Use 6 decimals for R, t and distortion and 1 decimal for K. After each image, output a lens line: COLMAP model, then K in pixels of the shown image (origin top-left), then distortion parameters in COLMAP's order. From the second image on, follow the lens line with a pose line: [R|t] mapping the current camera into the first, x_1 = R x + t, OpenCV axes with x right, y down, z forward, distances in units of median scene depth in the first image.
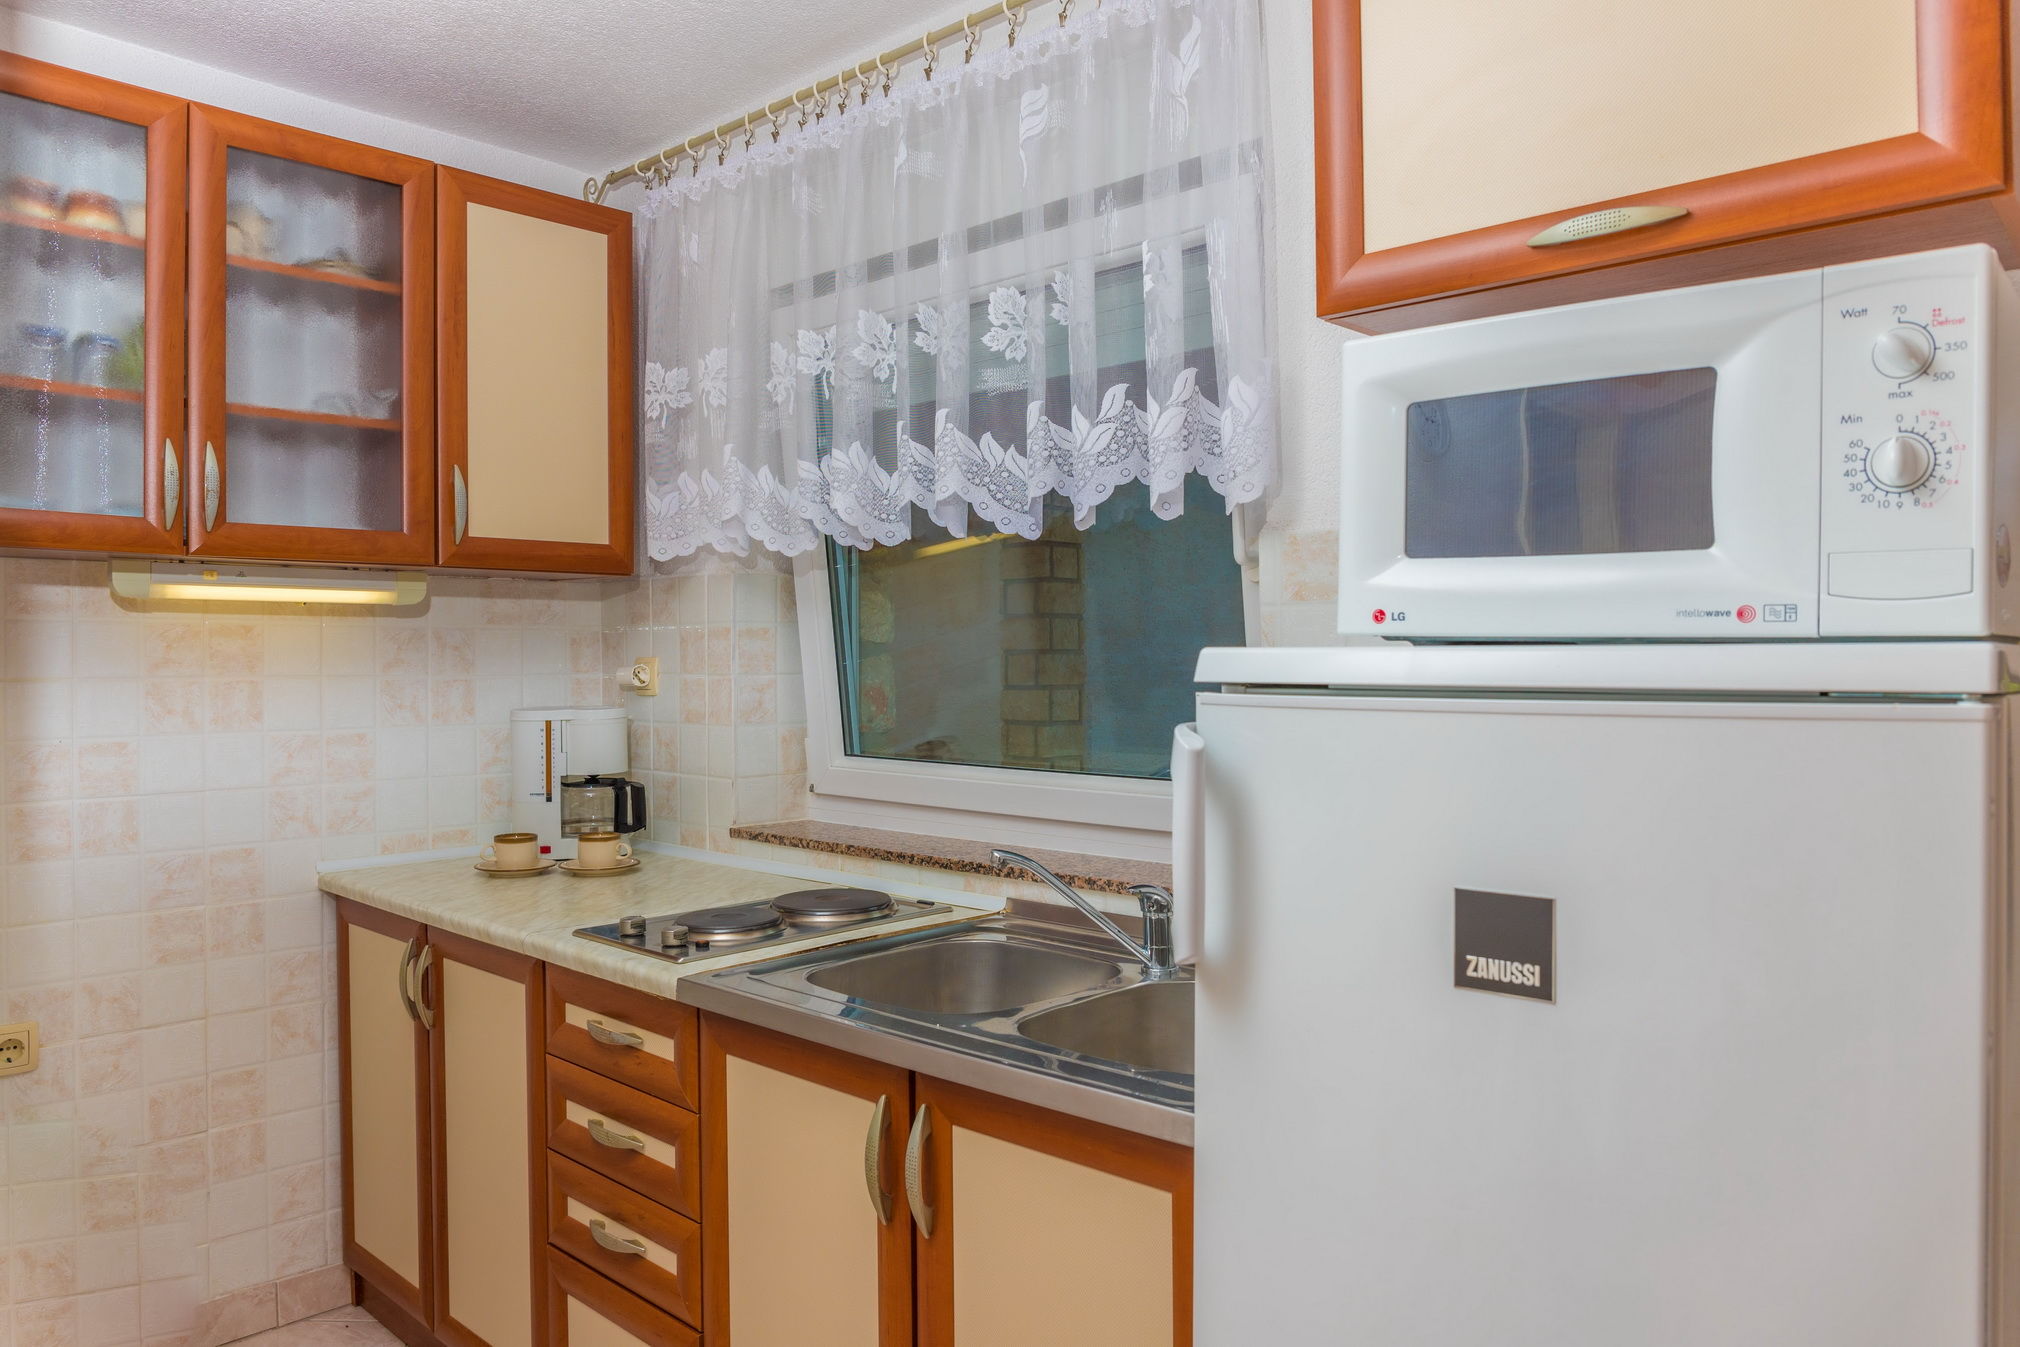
lens RADIAL K [[1354.4, 0, 1019.1], [0, 1354.4, 684.6], [0, 0, 1]] dist [-0.053053, 0.025201]
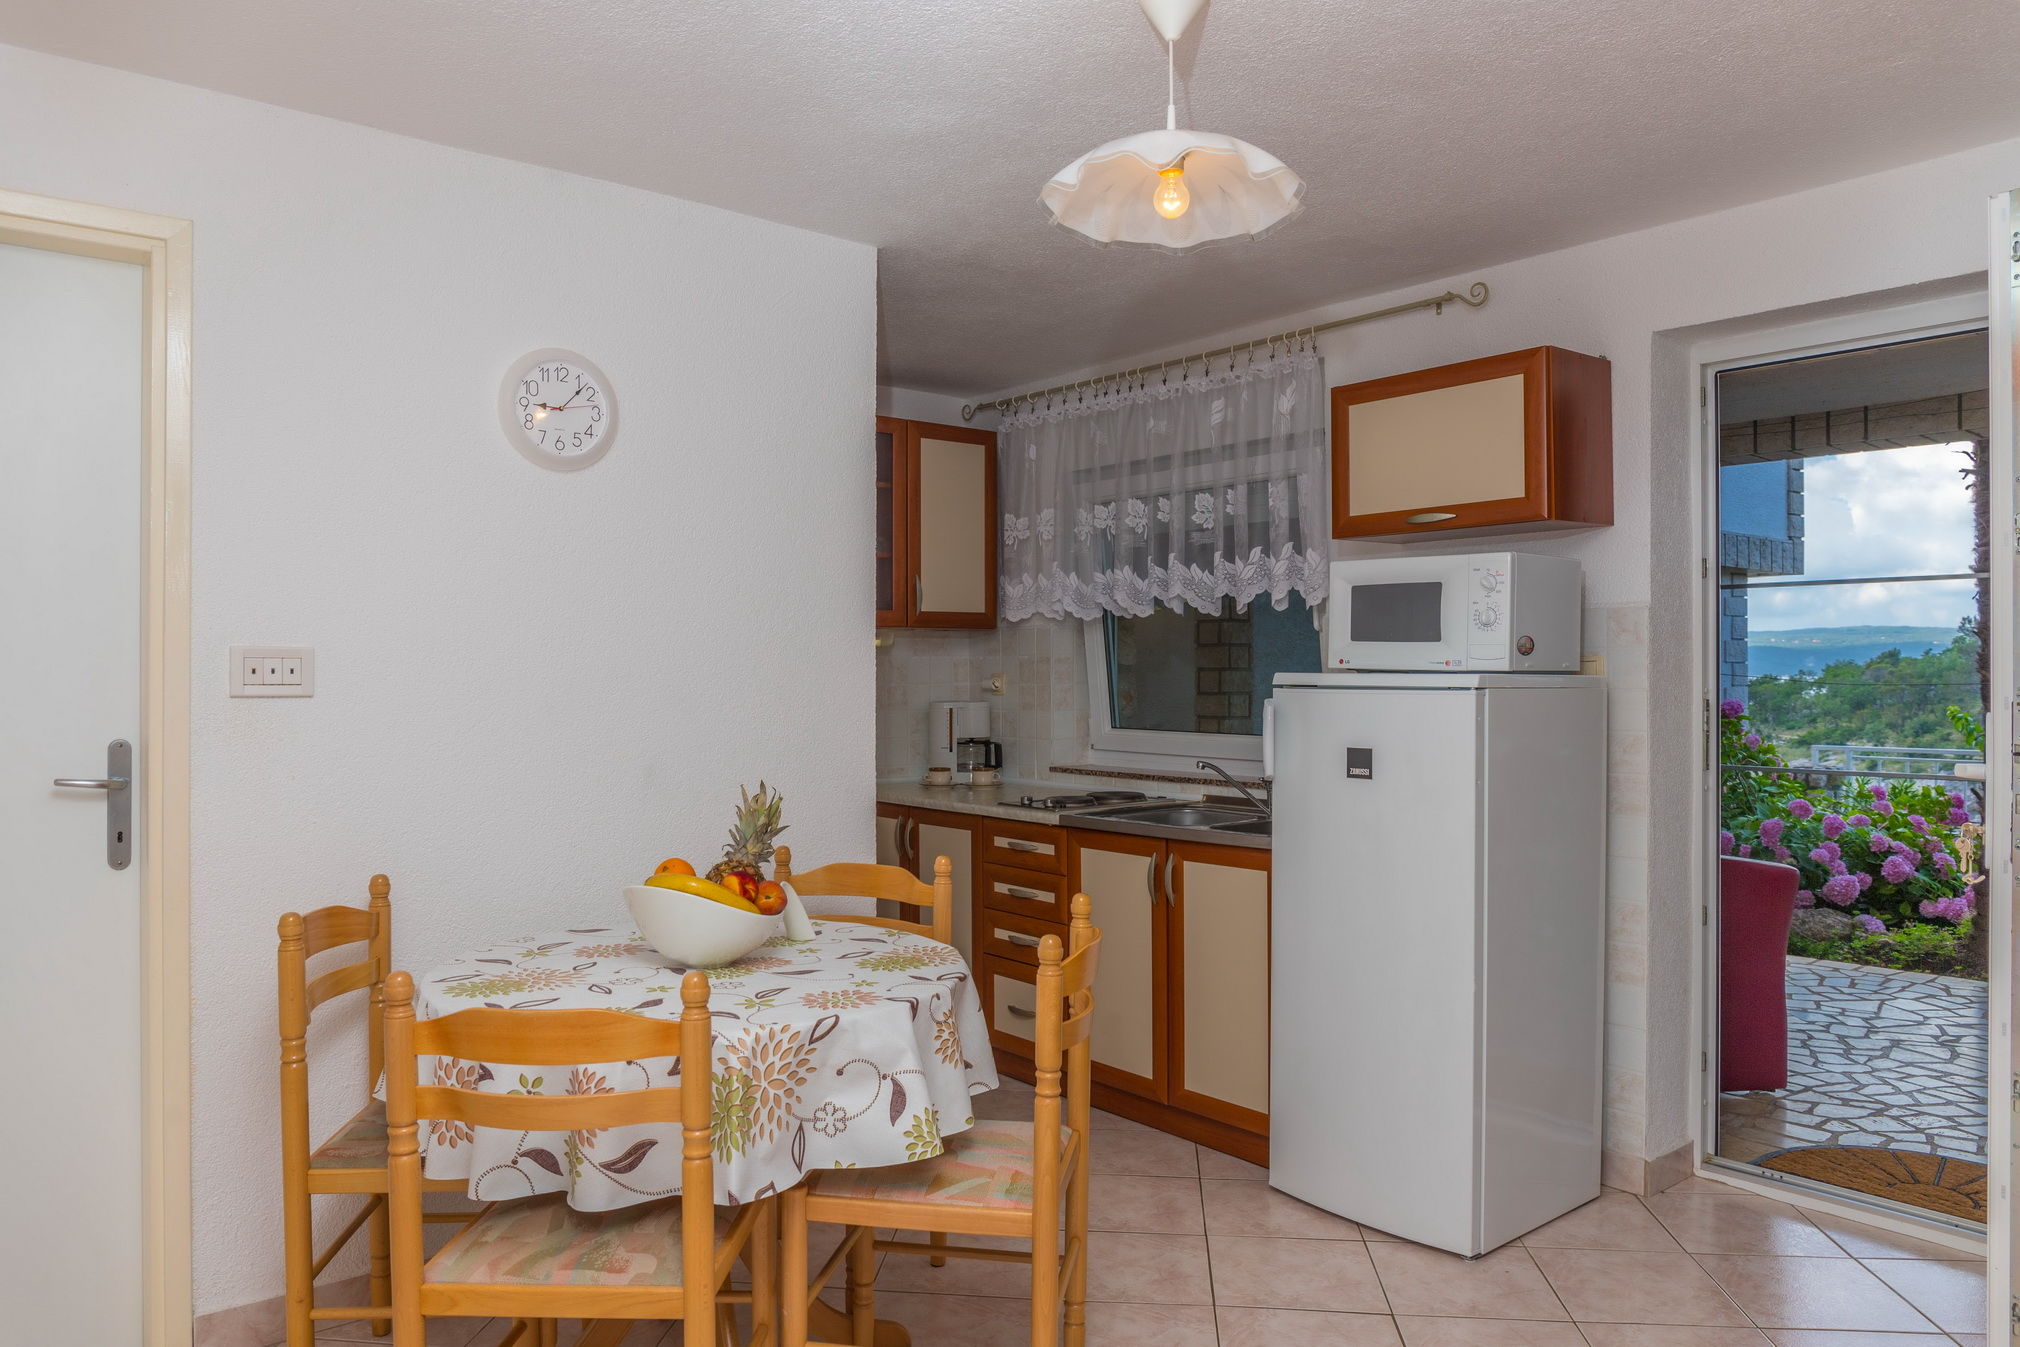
lens RADIAL K [[1354.4, 0, 994.0], [0, 1354.4, 688.9], [0, 0, 1]] dist [-0.053053, 0.025201]
pose [[0.988164, 0.003843, -0.153354, -0.008375], [-0.004814, 0.999971, -0.005964, 0.014119], [0.153326, 0.006632, 0.988153, -1.019515]]
